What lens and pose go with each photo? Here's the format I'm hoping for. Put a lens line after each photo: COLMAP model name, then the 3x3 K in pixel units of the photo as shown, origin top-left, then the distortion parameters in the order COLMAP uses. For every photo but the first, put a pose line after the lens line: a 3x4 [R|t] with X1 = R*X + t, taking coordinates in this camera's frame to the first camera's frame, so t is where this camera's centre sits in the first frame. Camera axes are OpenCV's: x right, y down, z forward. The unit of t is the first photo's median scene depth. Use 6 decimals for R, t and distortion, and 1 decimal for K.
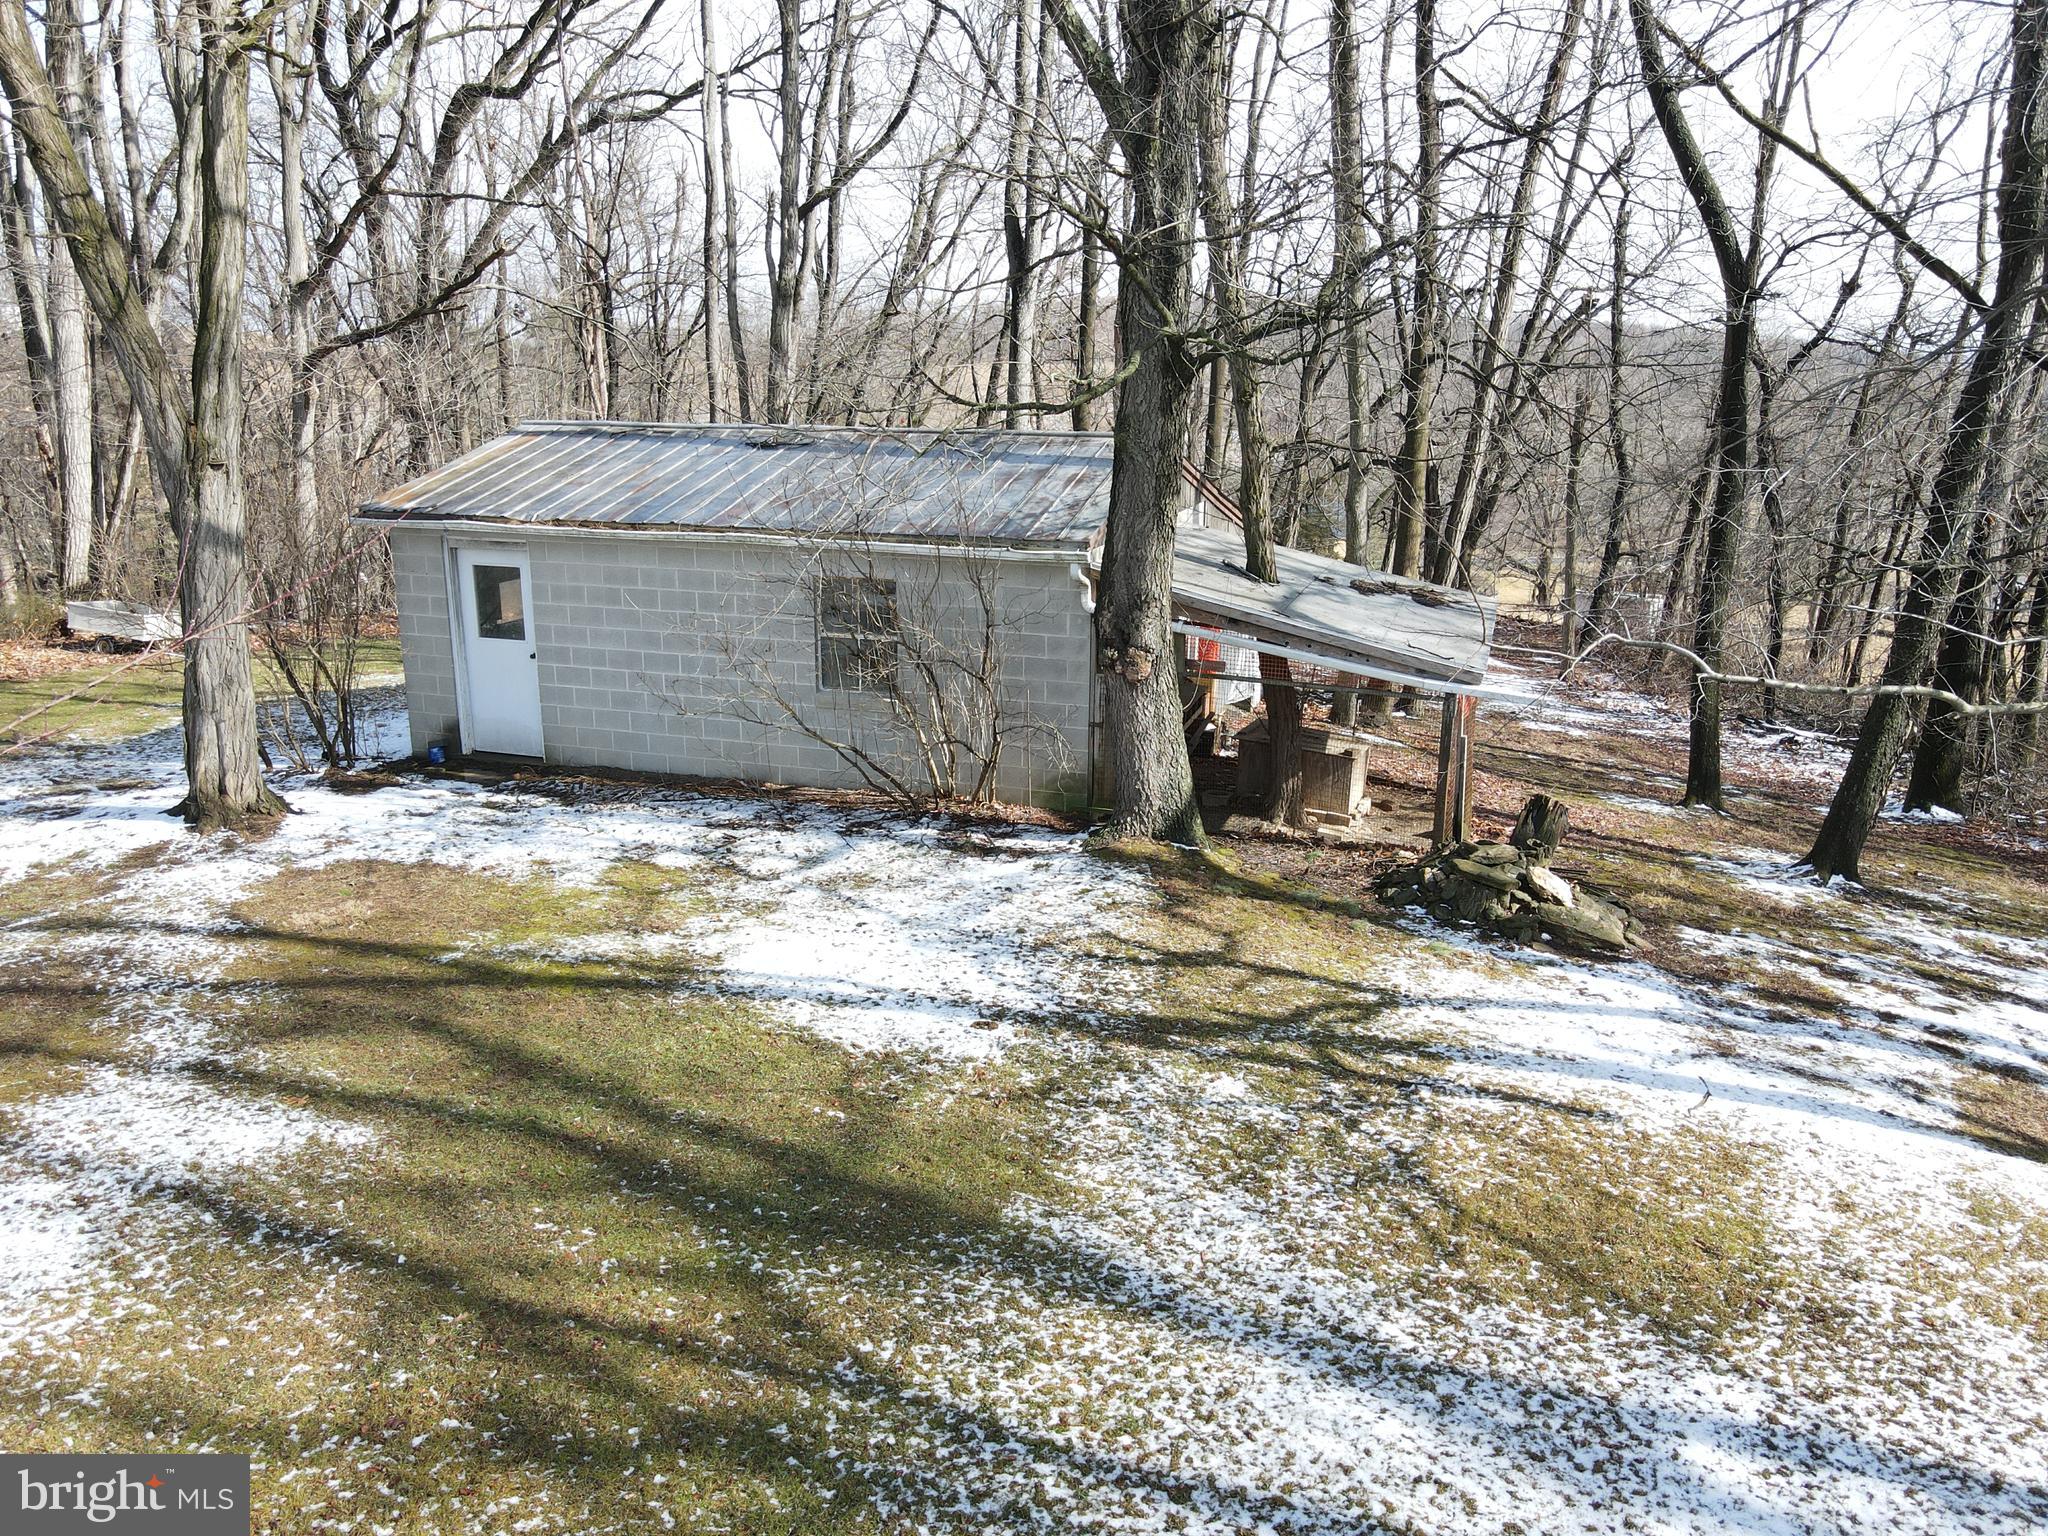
lens RADIAL K [[1507.0, 0, 1017.6], [0, 1507.0, 773.1], [0, 0, 1]] dist [0.026452, -0.024794]
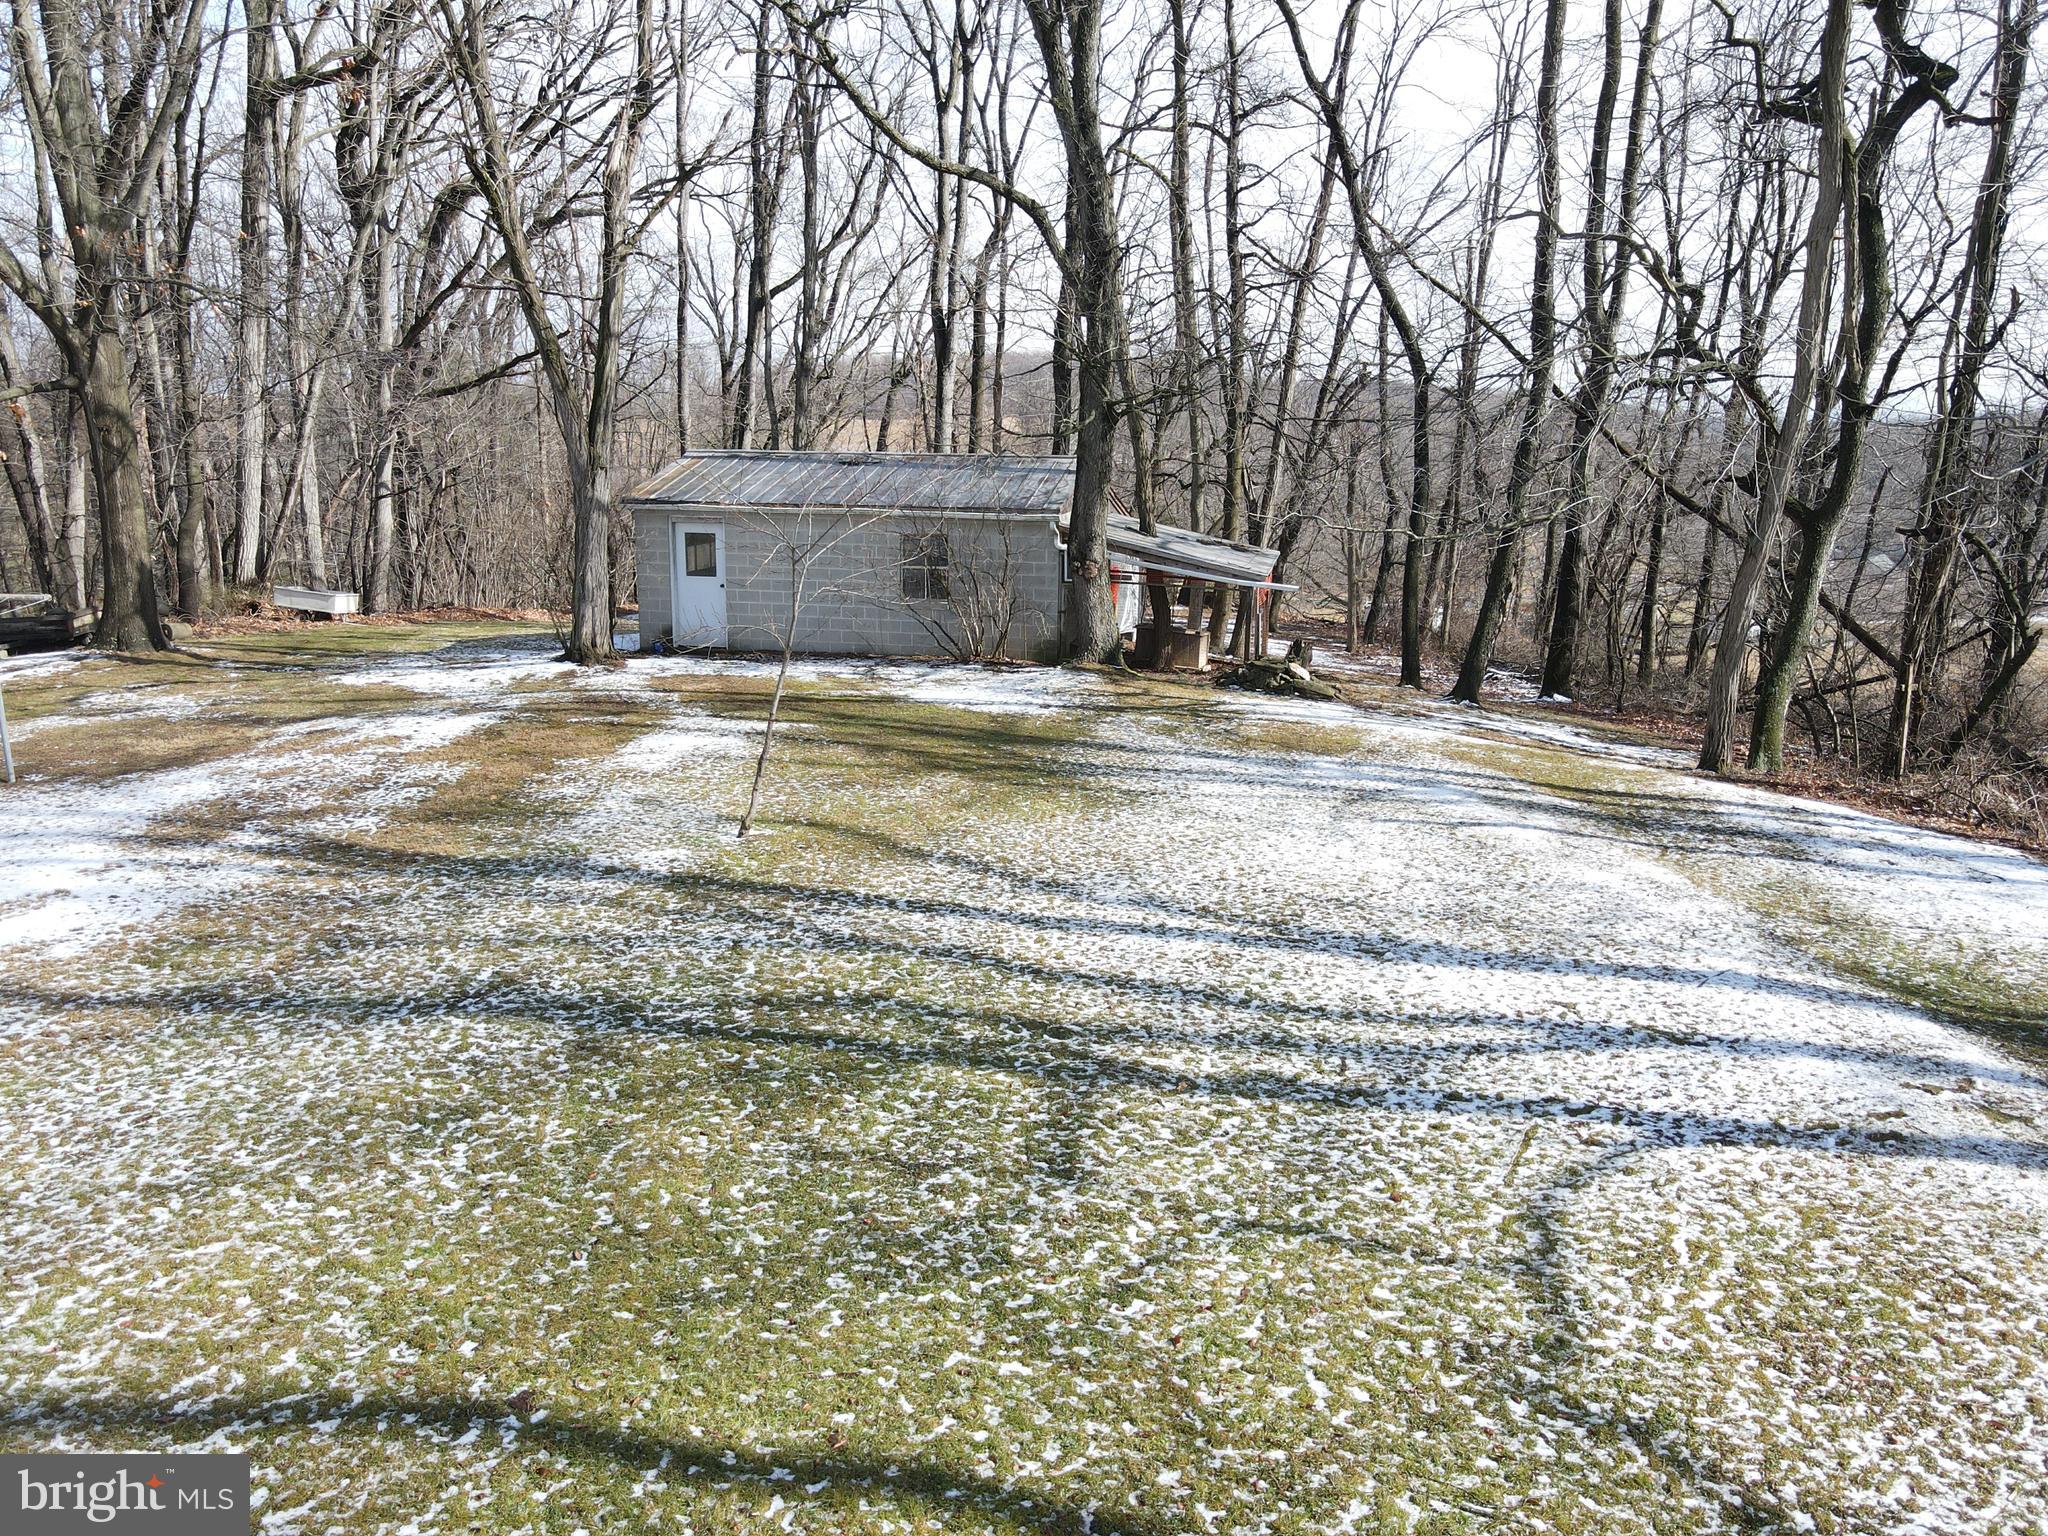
lens RADIAL K [[1514.3, 0, 1017.6], [0, 1514.3, 757.7], [0, 0, 1]] dist [-0.008970, 0.043209]
pose [[0.994634, -0.016382, 0.102149, -0.195821], [0.020877, 0.998853, -0.043093, 0.226521], [-0.101326, 0.044994, 0.993835, -0.822496]]
